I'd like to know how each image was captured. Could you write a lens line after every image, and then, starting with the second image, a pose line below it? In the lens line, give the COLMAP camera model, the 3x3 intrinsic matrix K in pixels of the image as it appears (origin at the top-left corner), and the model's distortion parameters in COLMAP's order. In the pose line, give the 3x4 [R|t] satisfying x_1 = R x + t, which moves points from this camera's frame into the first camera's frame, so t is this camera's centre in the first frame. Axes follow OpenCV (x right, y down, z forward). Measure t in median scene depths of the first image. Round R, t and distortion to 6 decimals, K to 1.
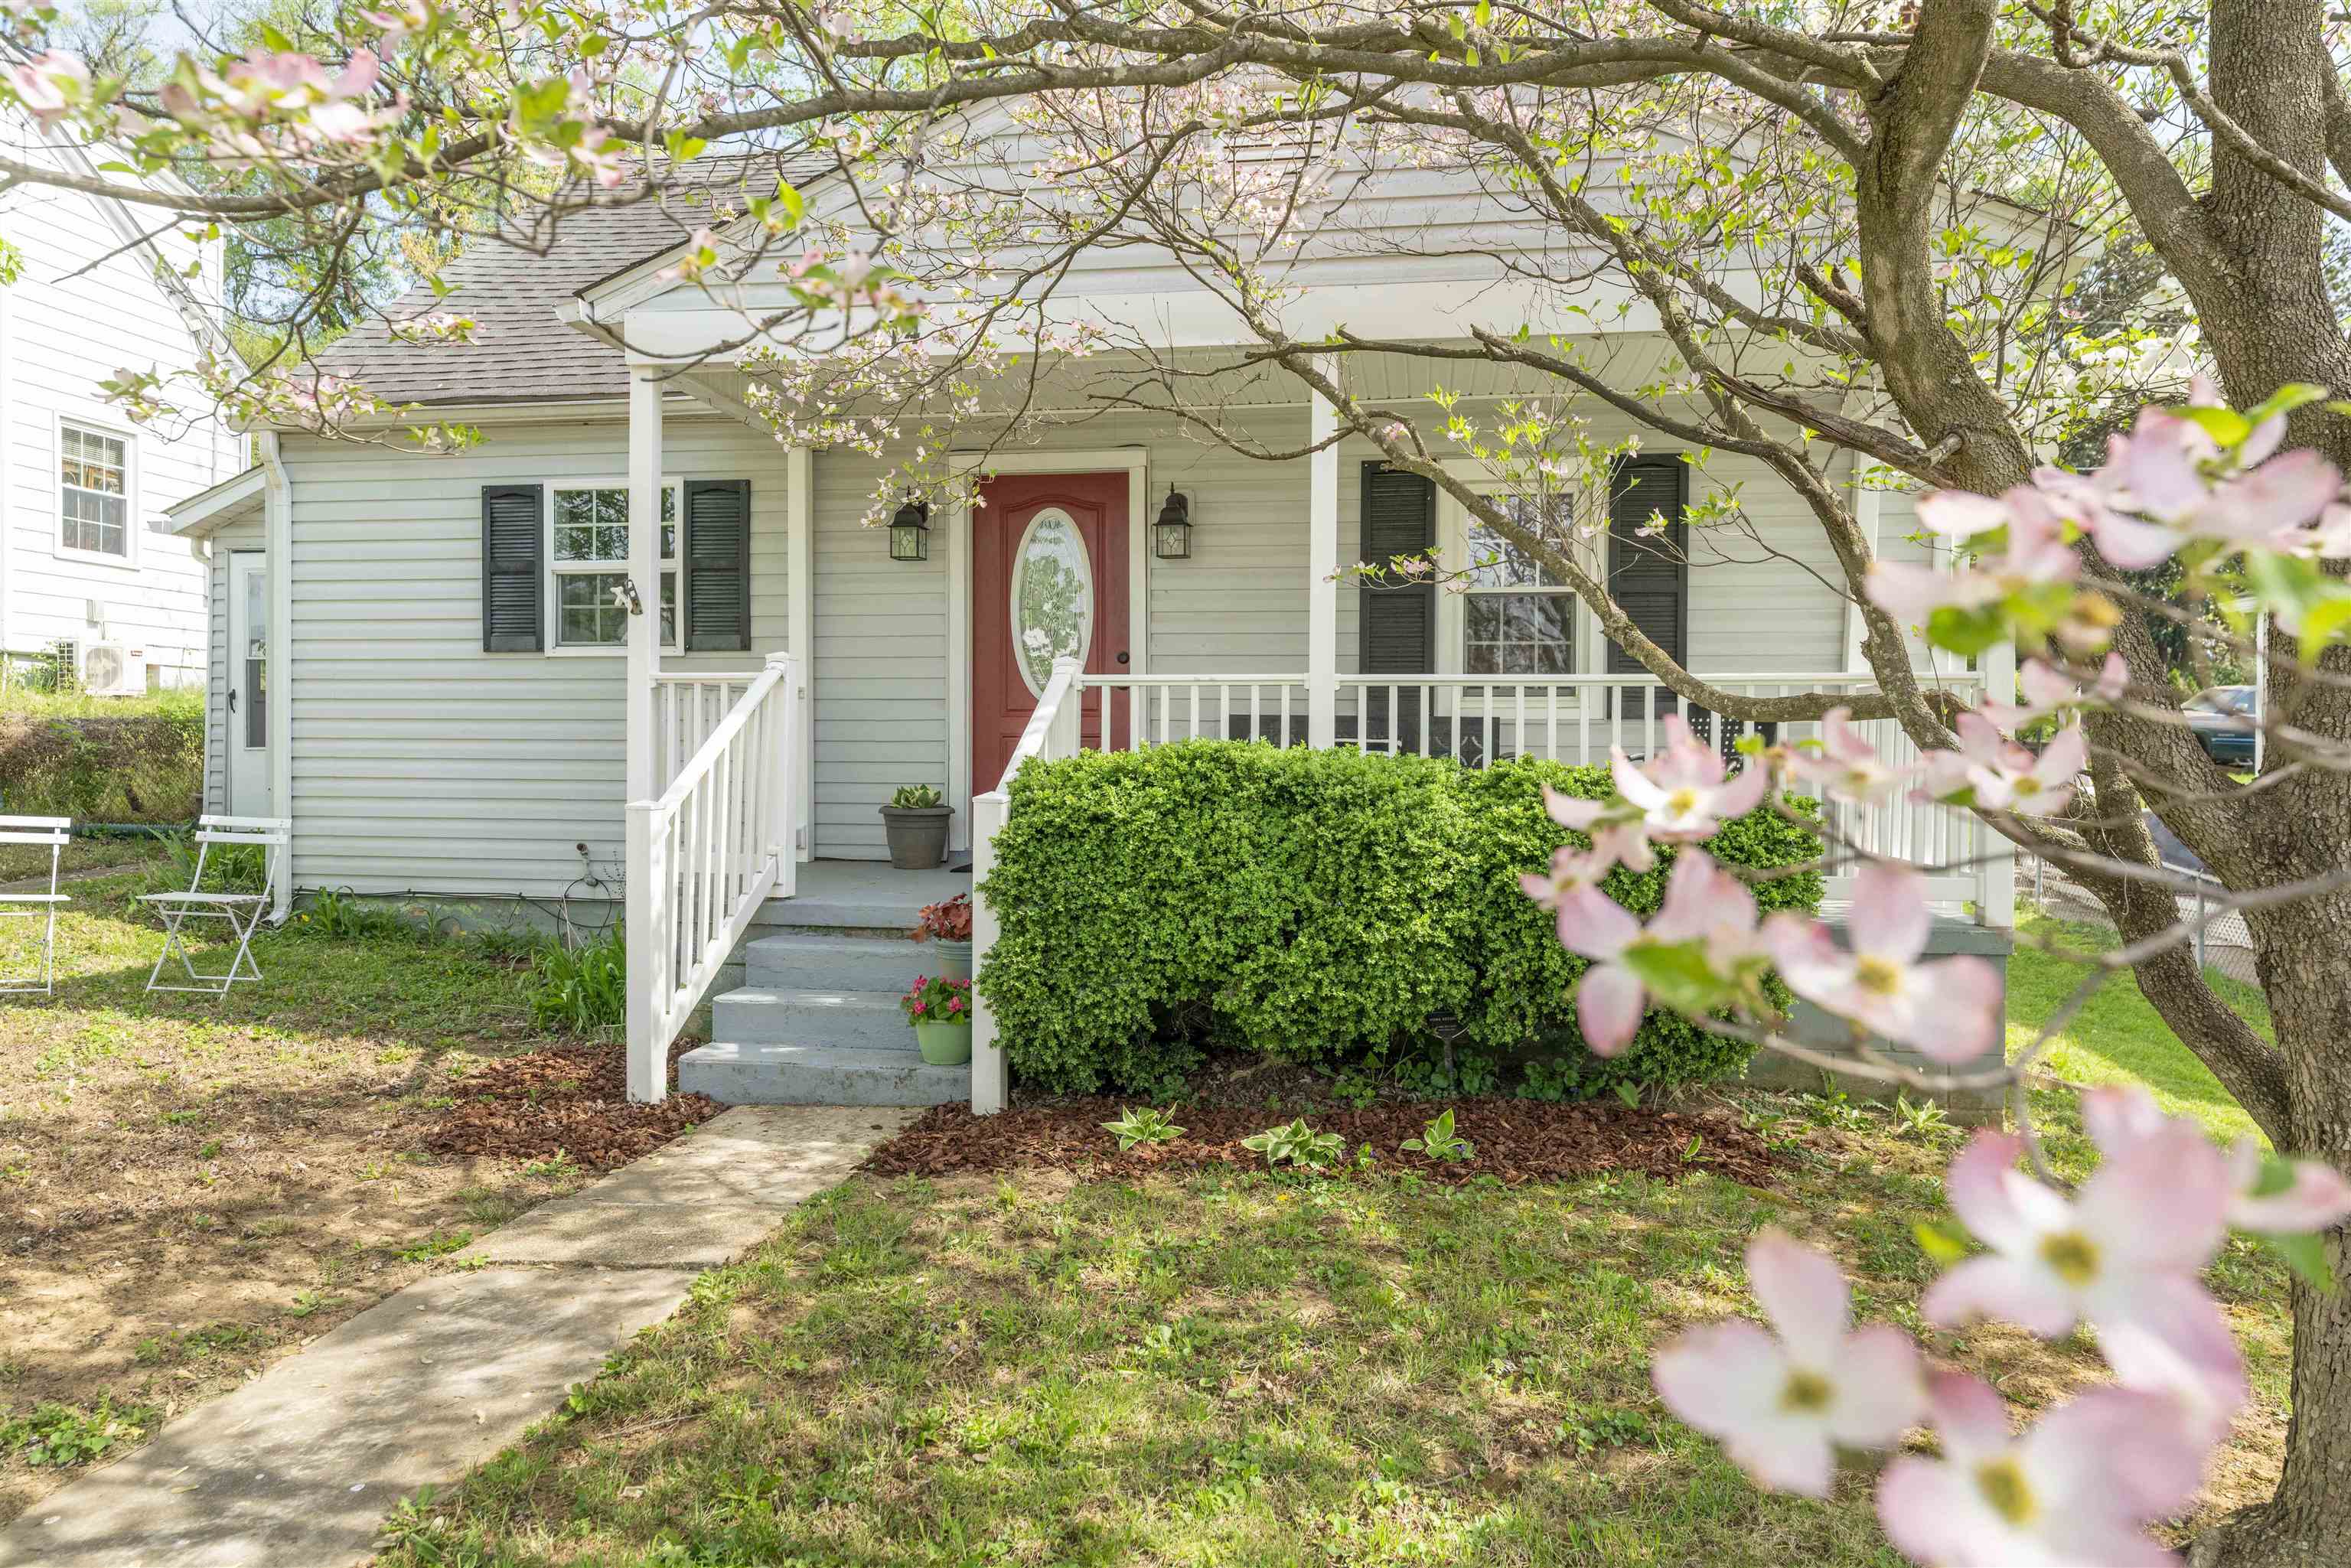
lens RADIAL K [[1480.1, 0, 1185.6], [0, 1480.1, 765.1], [0, 0, 1]] dist [-0.009980, -0.002690]
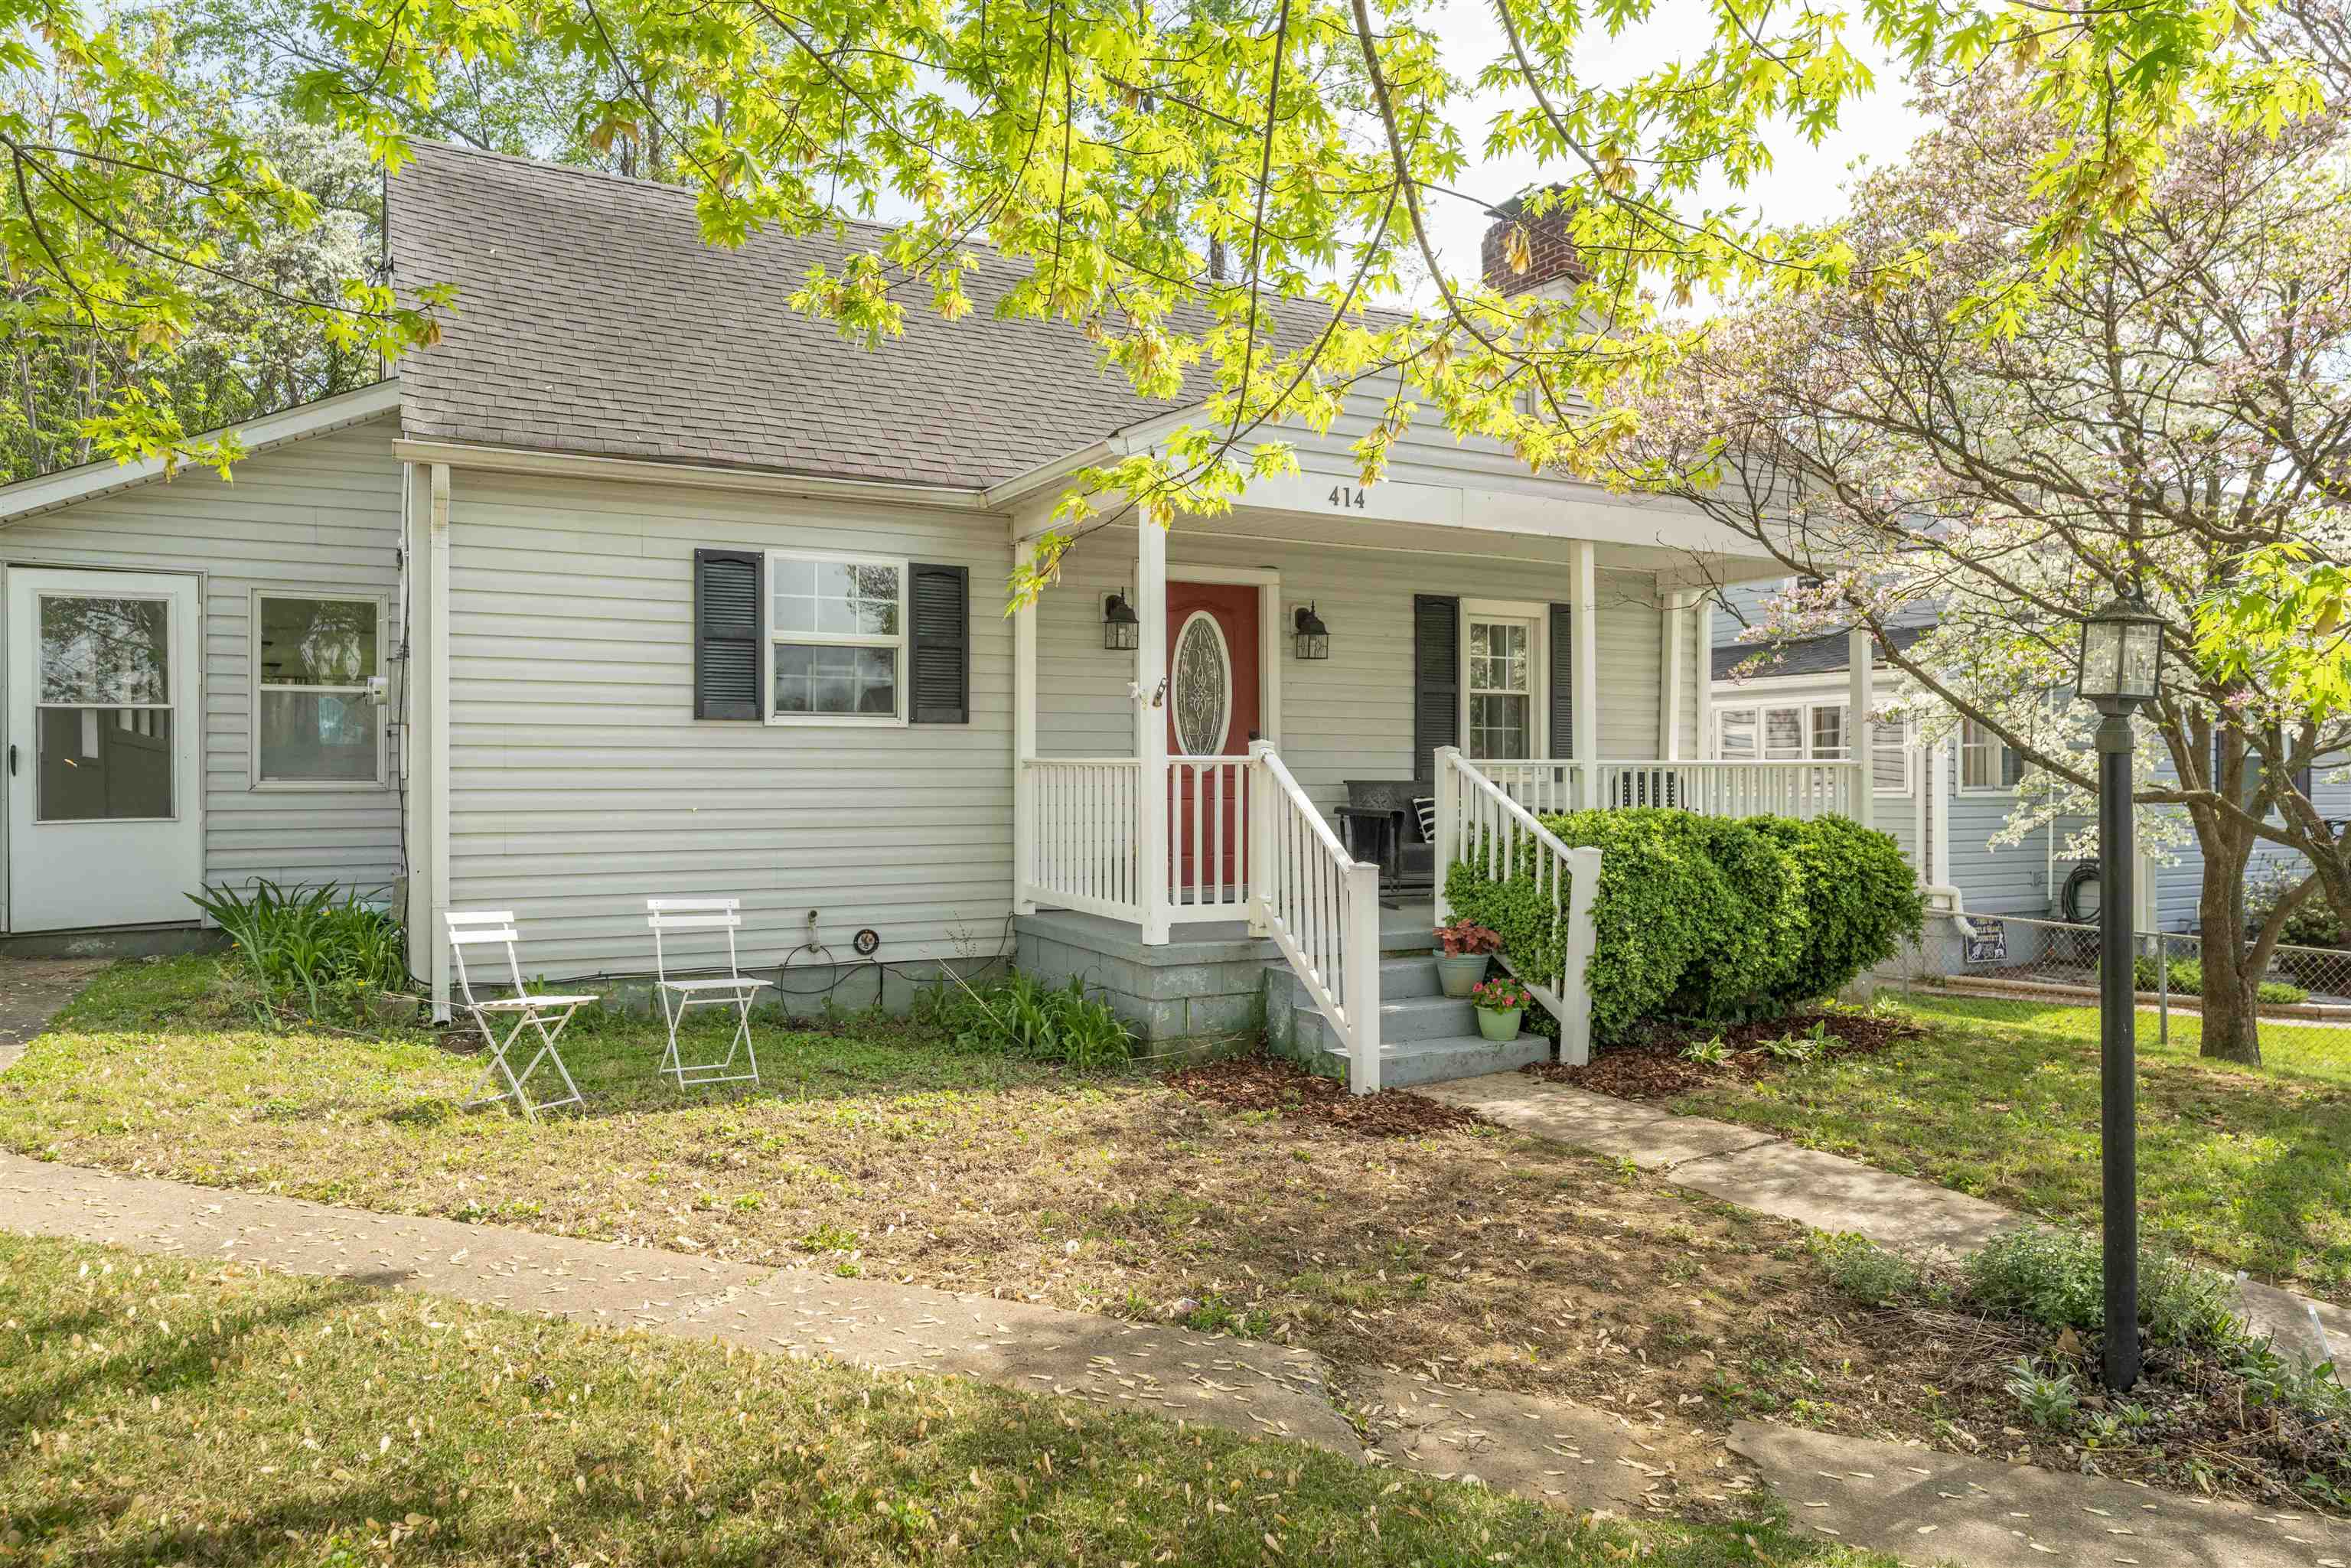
lens RADIAL K [[1480.1, 0, 1190.7], [0, 1480.1, 785.6], [0, 0, 1]] dist [-0.009980, -0.002690]
pose [[0.798563, -0.010992, 0.601811, -0.849558], [0.013665, 0.999907, 0.000130, -0.030794], [-0.601756, 0.008120, 0.798638, 0.030937]]
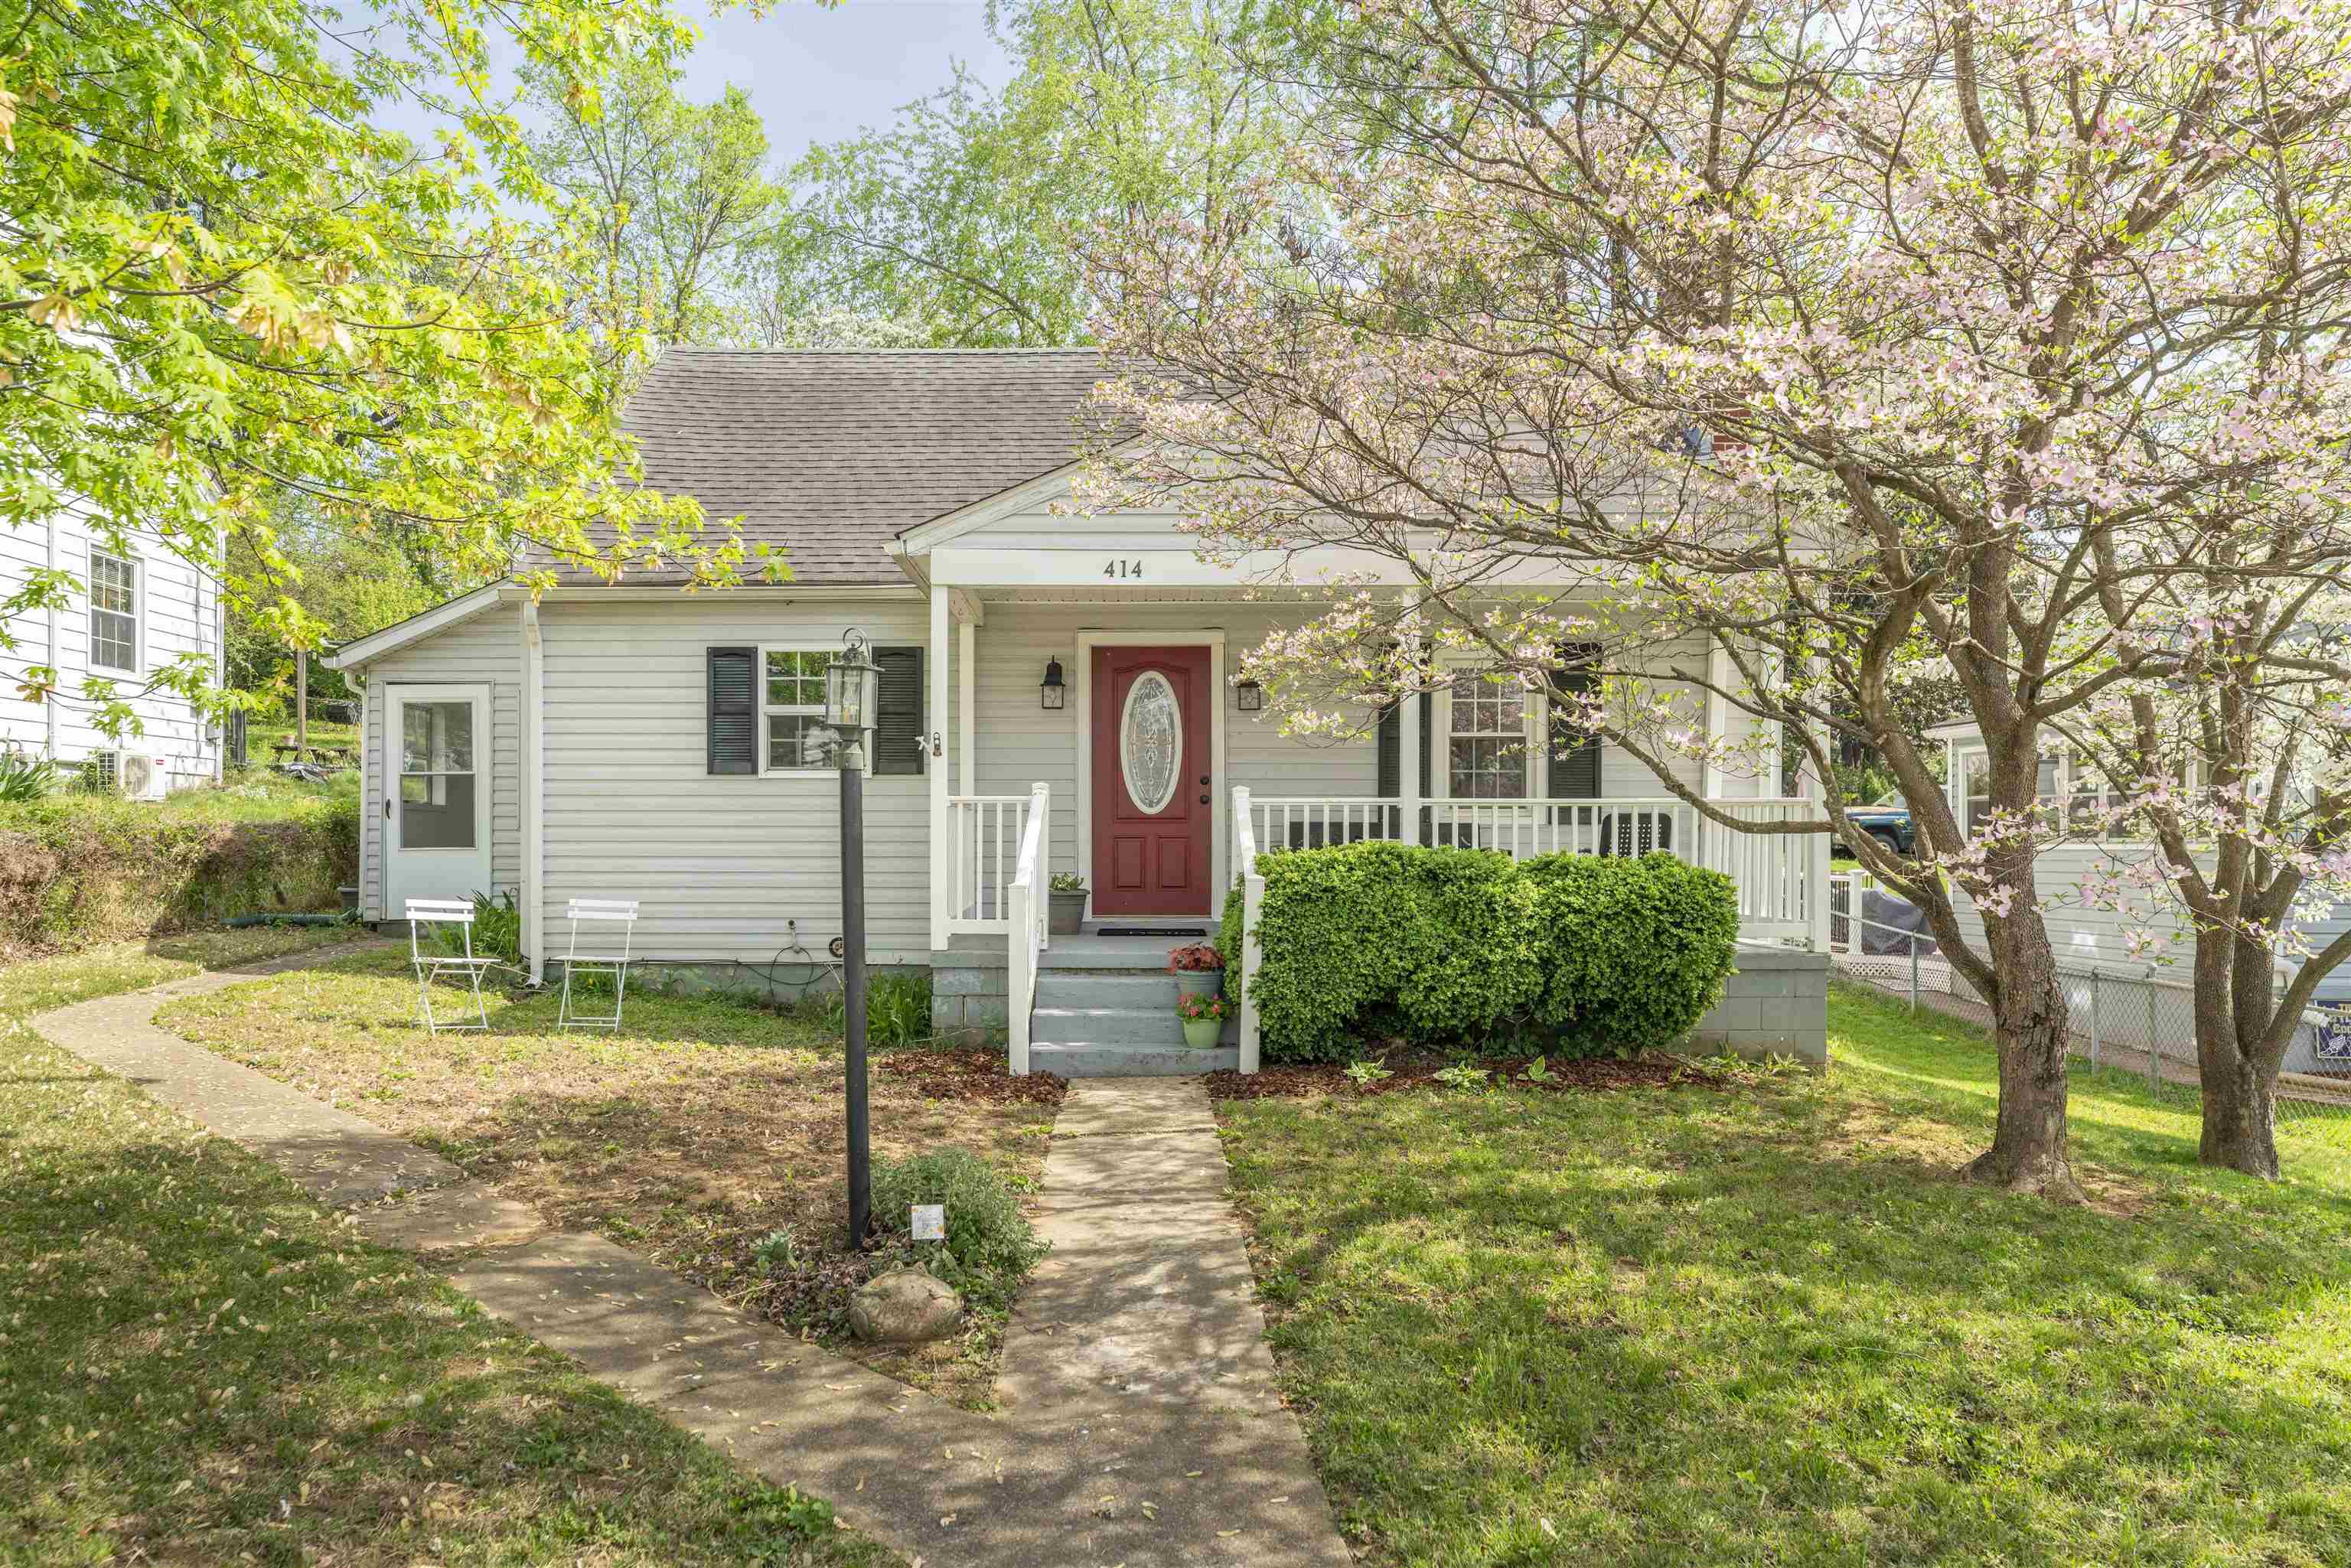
lens RADIAL K [[1515.7, 0, 1115.3], [0, 1515.7, 830.6], [0, 0, 1]] dist [-0.004718, 0.000671]
pose [[0.990576, -0.004603, 0.136889, -0.321346], [0.006993, 0.999831, -0.016984, -0.001783], [-0.136788, 0.017782, 0.990441, -0.396065]]
